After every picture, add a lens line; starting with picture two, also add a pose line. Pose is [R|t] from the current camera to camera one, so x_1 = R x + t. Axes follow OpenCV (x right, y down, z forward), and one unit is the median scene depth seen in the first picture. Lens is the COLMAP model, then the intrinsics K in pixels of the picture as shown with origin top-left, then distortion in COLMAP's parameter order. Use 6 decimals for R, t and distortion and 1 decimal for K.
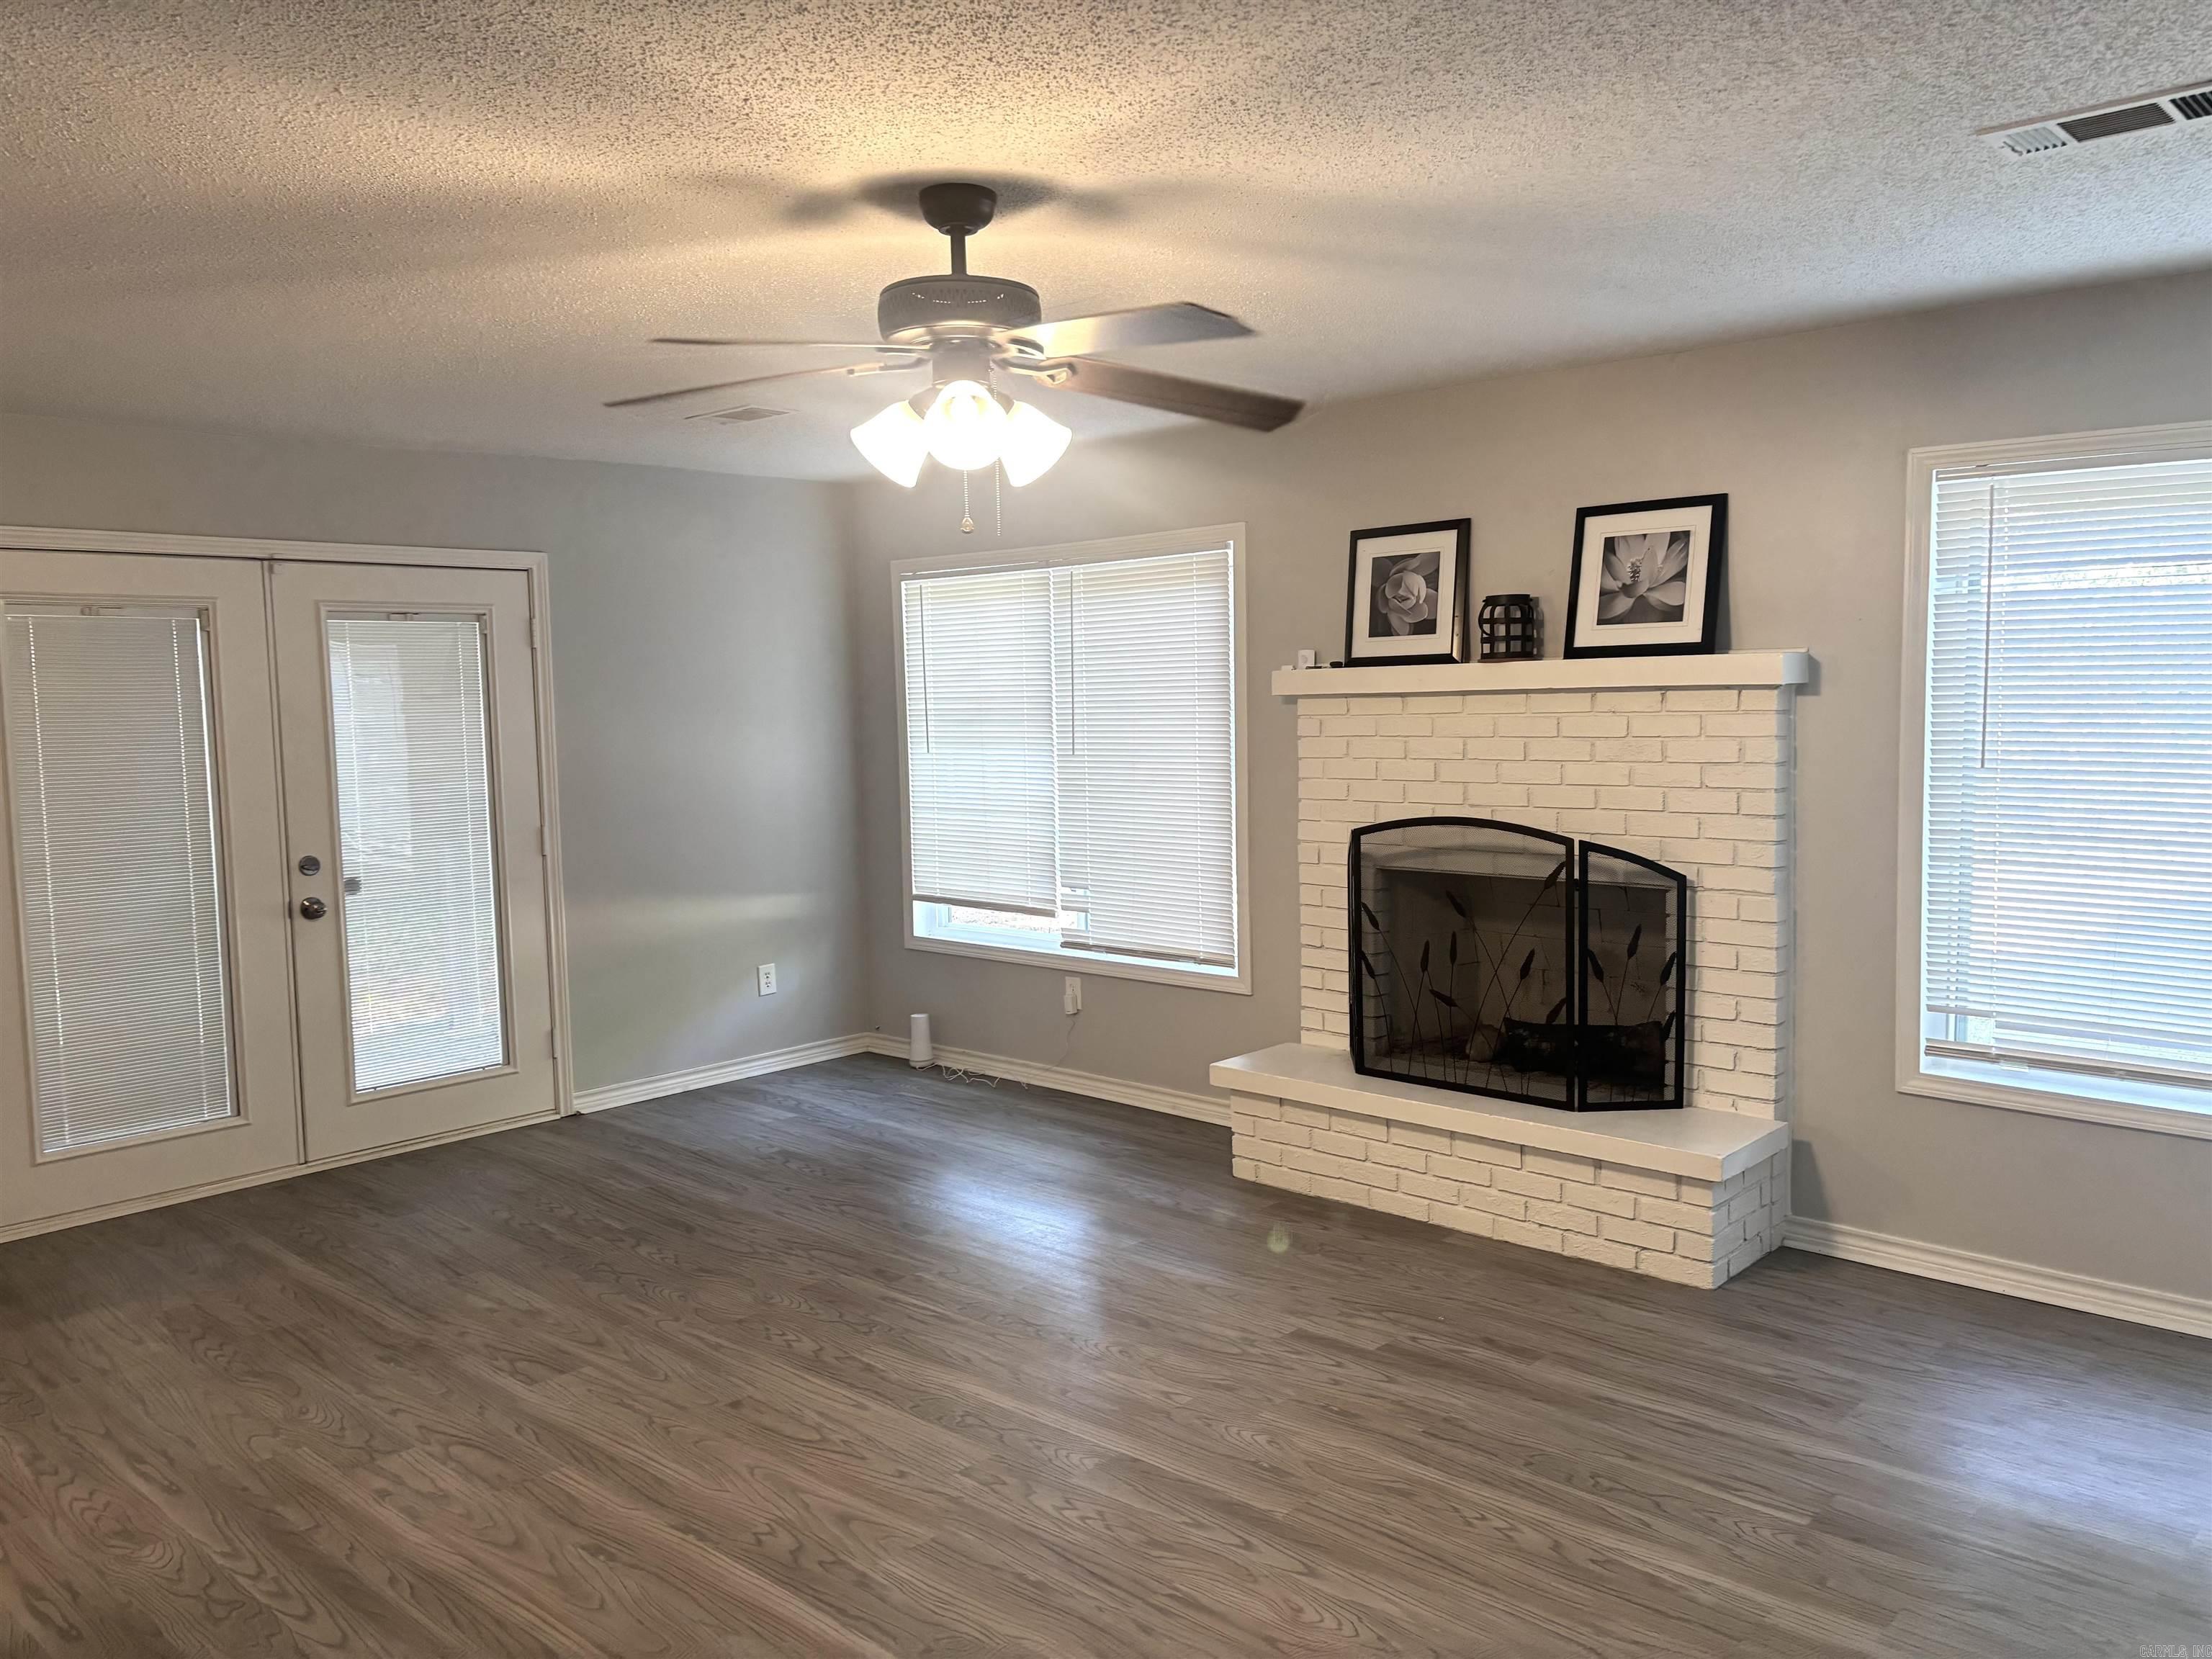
lens RADIAL K [[1663.8, 0, 1104.6], [0, 1663.8, 809.3], [0, 0, 1]] dist [0.043084, -0.047203]
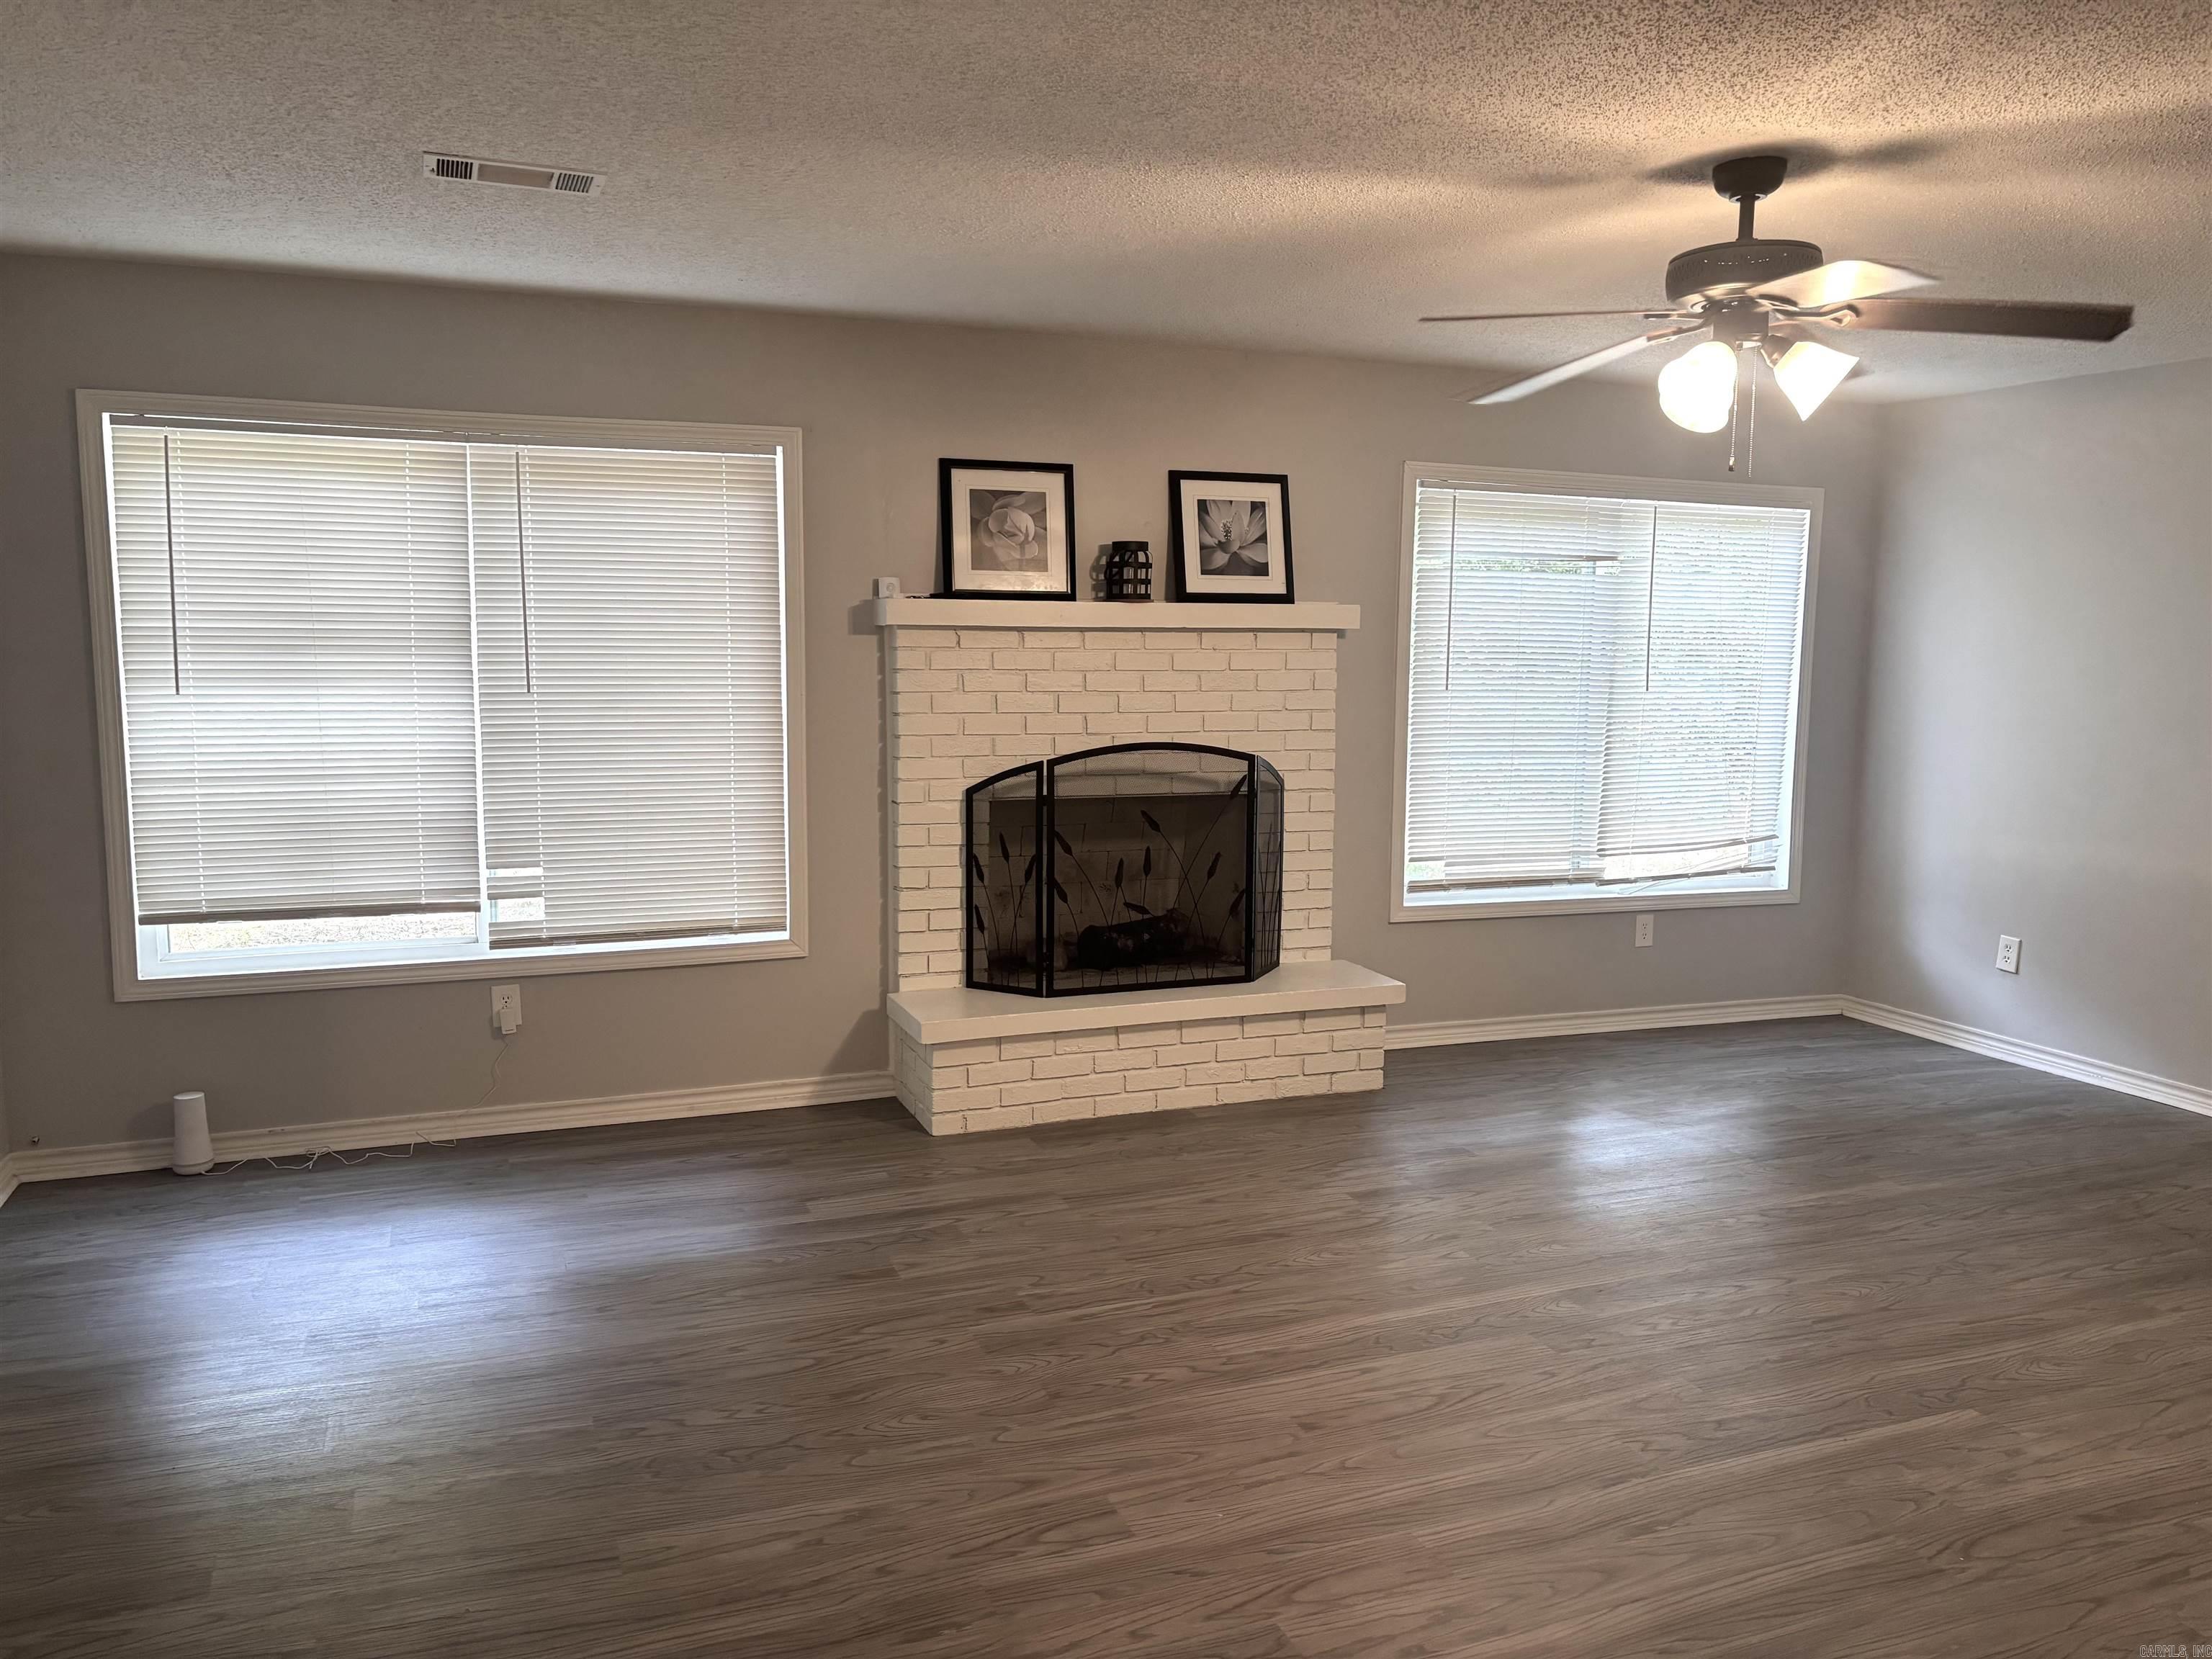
lens RADIAL K [[1663.8, 0, 1109.5], [0, 1663.8, 831.7], [0, 0, 1]] dist [0.043084, -0.047203]
pose [[0.416572, -0.086237, 0.905003, -0.757577], [0.043118, 0.996245, 0.075084, -0.019654], [-0.908080, 0.007744, 0.418726, 0.536503]]
